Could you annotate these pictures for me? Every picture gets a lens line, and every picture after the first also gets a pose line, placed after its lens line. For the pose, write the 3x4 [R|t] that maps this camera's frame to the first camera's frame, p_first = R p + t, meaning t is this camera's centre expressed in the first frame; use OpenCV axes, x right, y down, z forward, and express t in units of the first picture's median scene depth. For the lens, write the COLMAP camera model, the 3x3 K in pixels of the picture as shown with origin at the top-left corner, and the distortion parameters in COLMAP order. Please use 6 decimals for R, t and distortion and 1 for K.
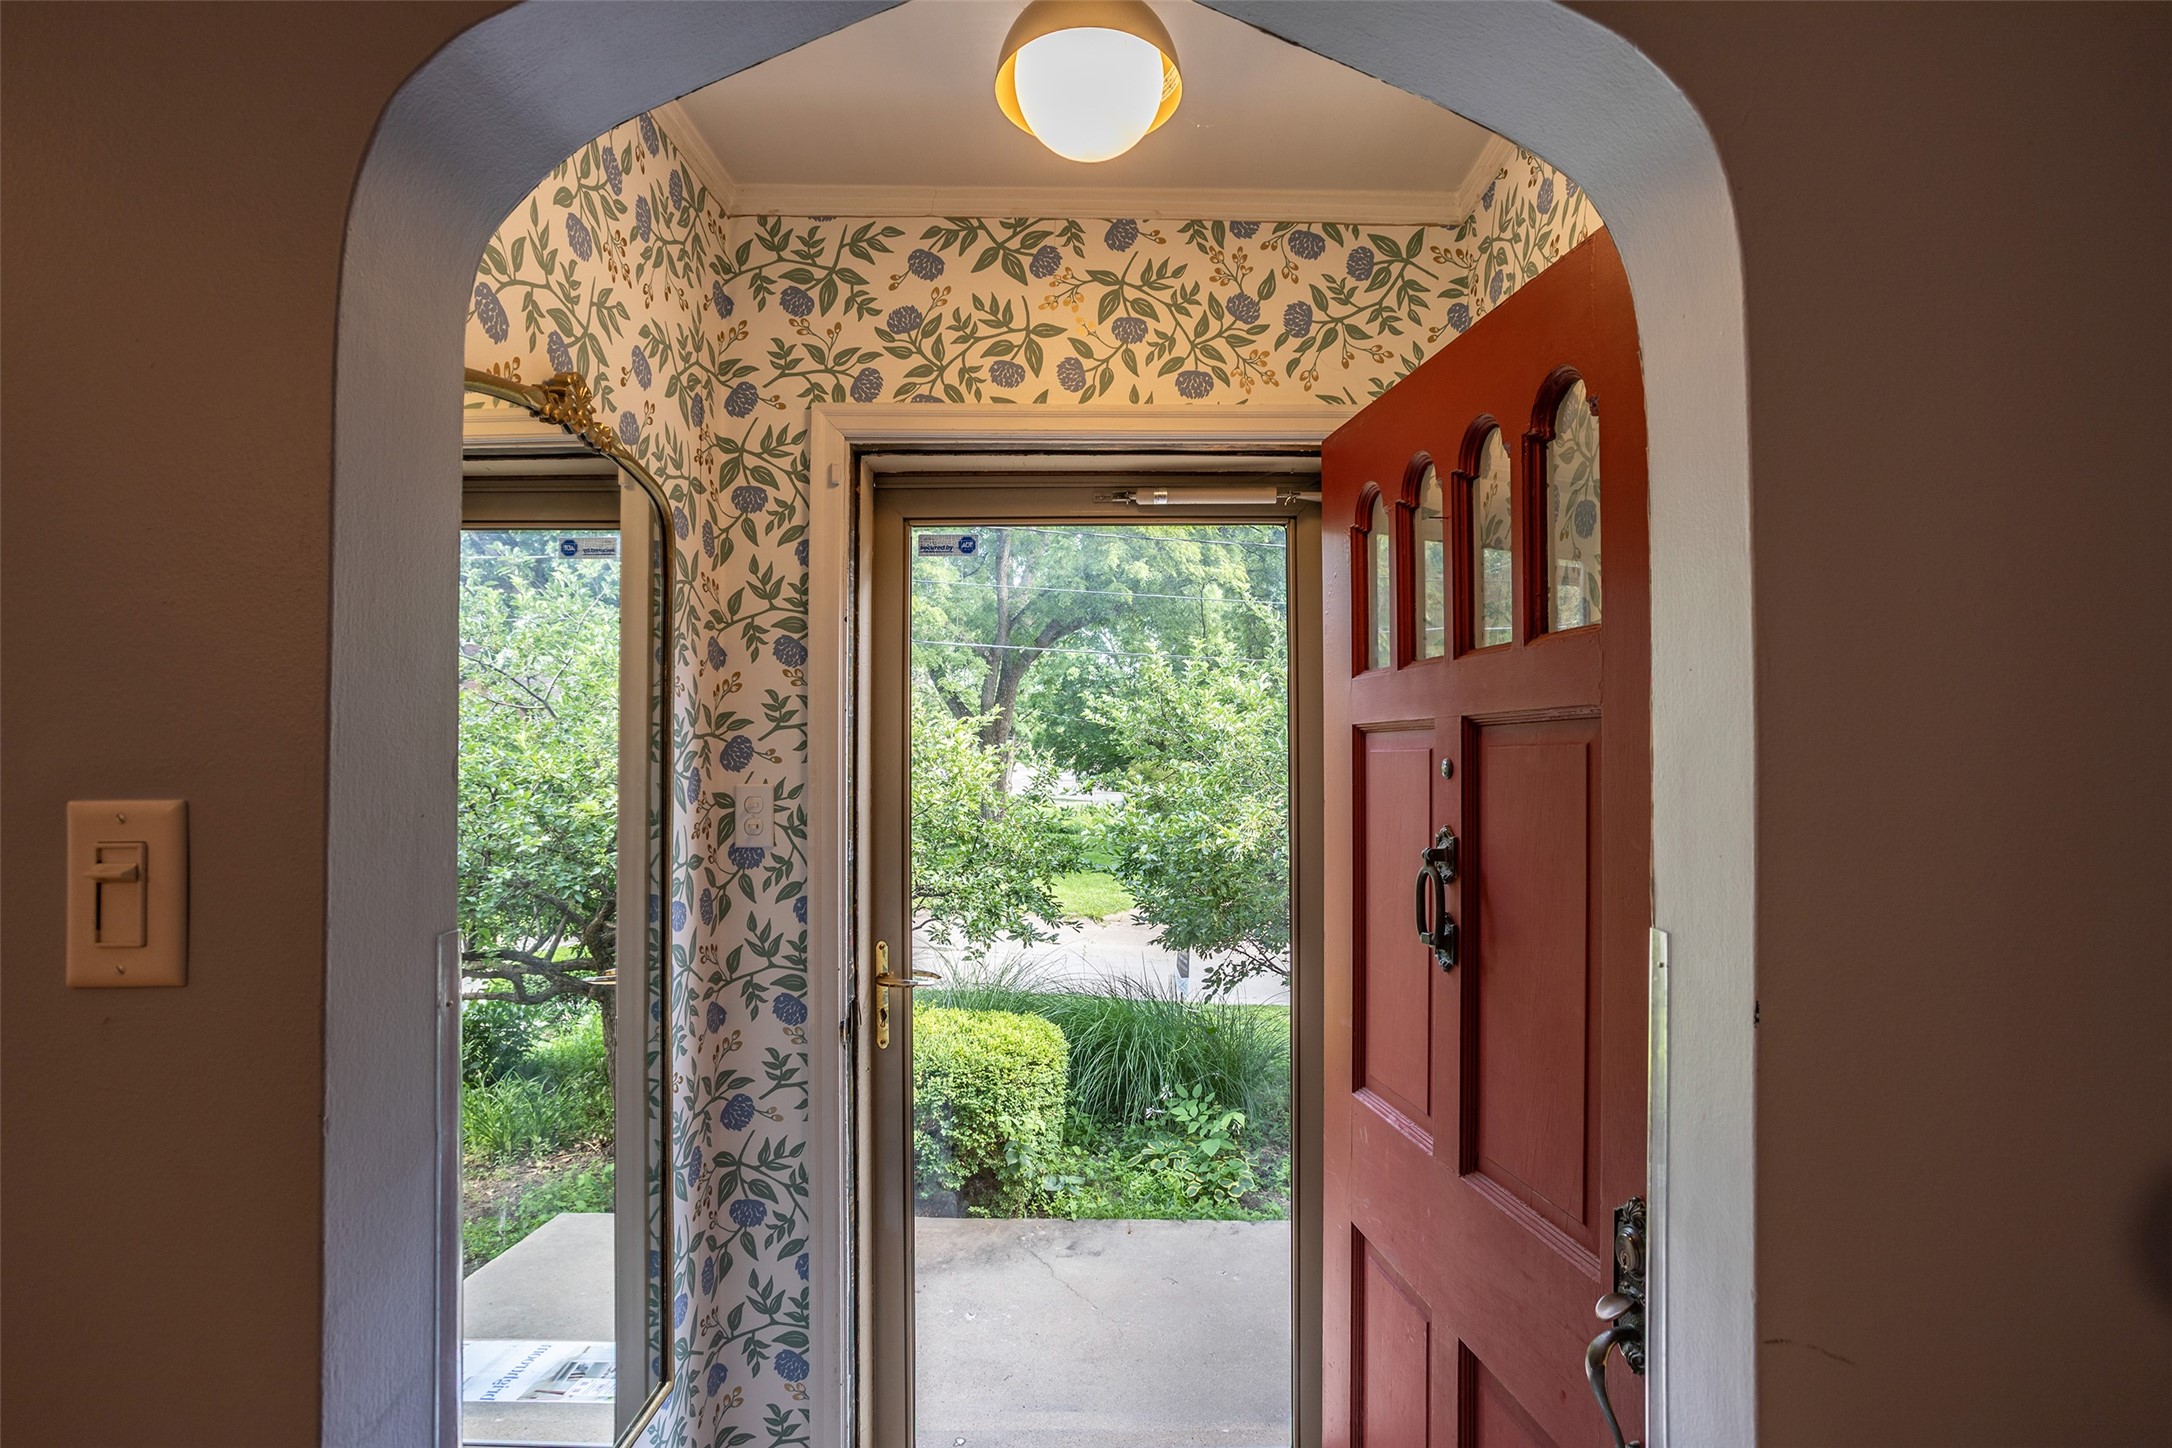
lens RADIAL K [[1070.1, 0, 1086.0], [0, 1070.1, 724.0], [0, 0, 1]] dist [-0.061974, 0.036716]
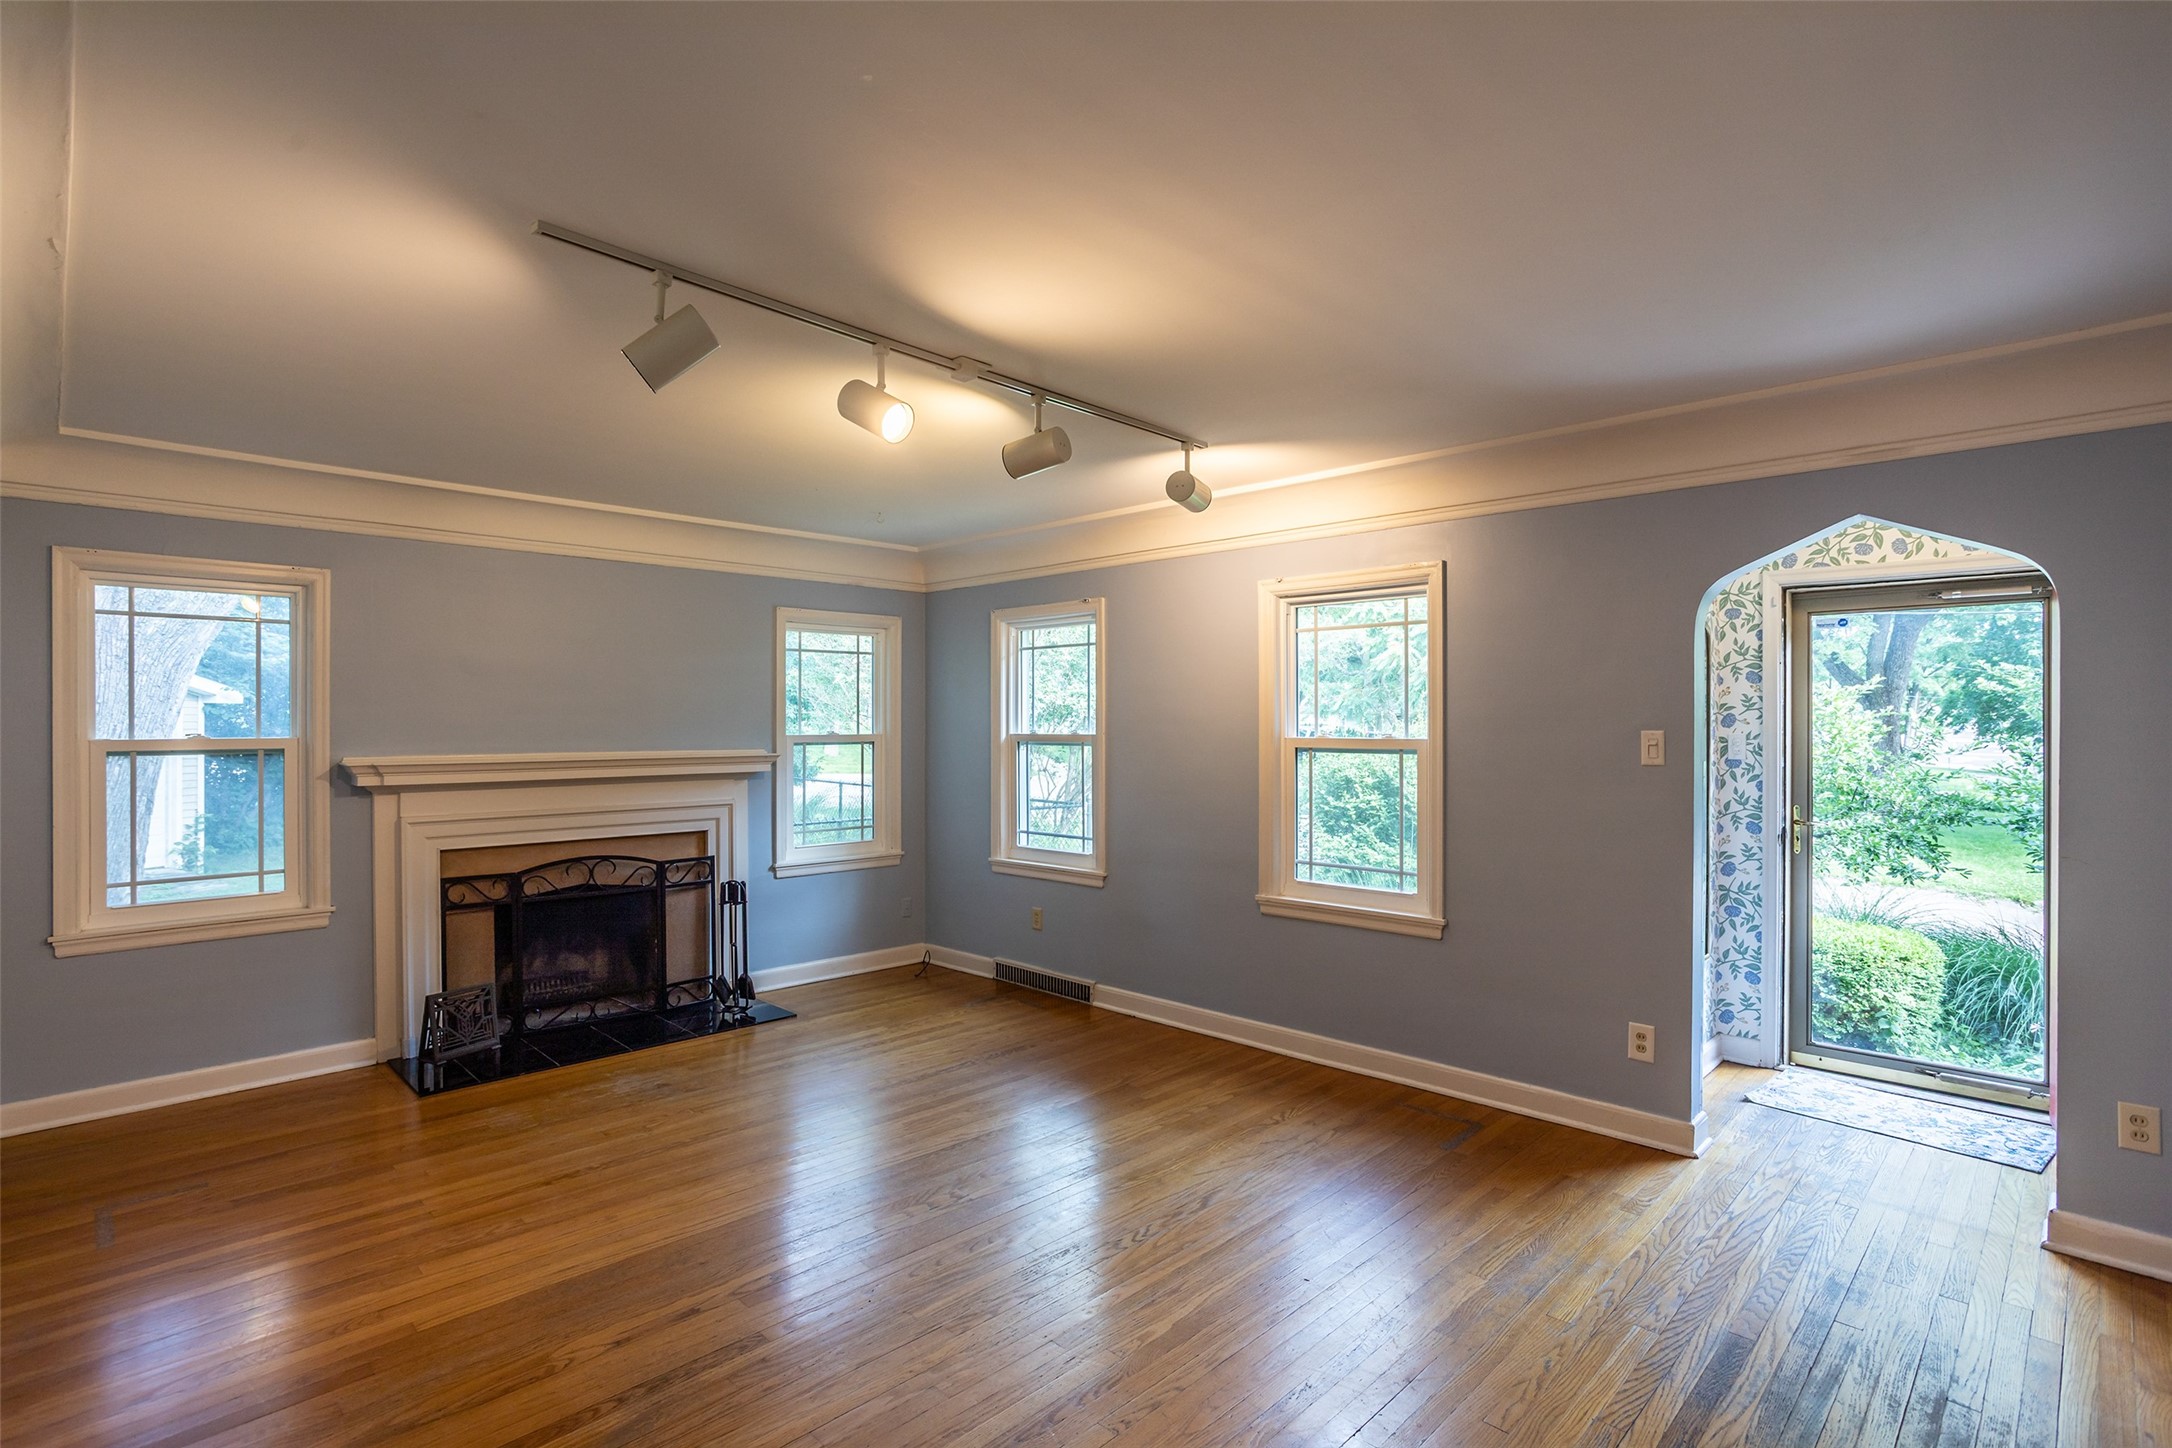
lens RADIAL K [[1070.1, 0, 1086.0], [0, 1070.1, 724.0], [0, 0, 1]] dist [-0.061974, 0.036716]
pose [[0.737533, 0.003702, -0.675301, 0.201675], [0.020113, 0.999421, 0.027446, -0.057820], [0.675012, -0.033824, 0.737031, -1.705264]]
